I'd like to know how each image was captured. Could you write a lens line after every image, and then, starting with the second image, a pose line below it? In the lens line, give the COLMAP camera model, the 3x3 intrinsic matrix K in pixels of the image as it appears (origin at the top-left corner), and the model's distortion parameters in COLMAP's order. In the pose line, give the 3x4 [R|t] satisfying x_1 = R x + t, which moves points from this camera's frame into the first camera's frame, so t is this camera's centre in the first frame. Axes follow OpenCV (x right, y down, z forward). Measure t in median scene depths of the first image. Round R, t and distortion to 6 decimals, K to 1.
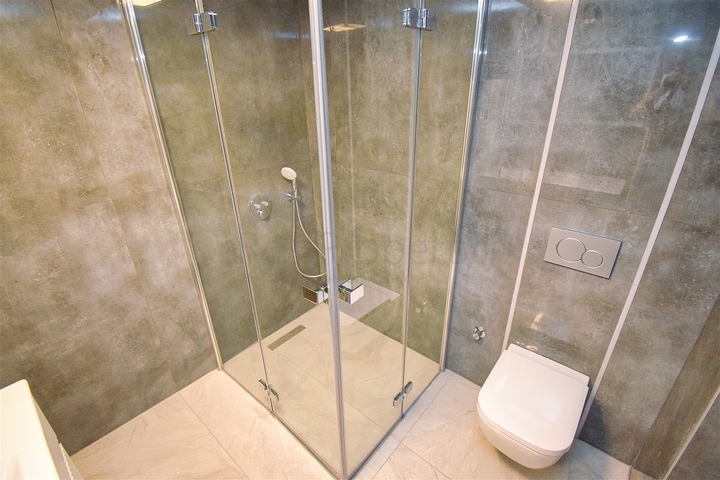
lens RADIAL K [[329.6, 0, 360.7], [0, 329.6, 239.5], [0, 0, 1]] dist [-0.031225, -0.002427]
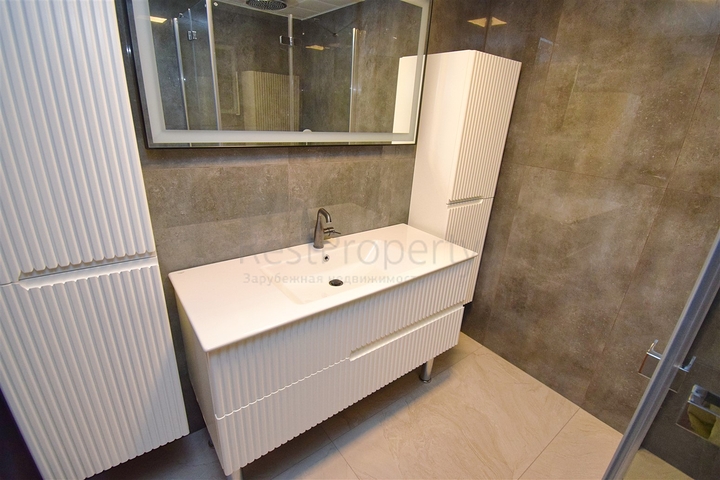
lens RADIAL K [[329.6, 0, 358.3], [0, 329.6, 241.0], [0, 0, 1]] dist [-0.031225, -0.002427]
pose [[-0.215962, 0.361366, -0.907069, 0.261277], [-0.442485, 0.791900, 0.420834, 0.000286], [0.870384, 0.492249, -0.011122, 0.303266]]
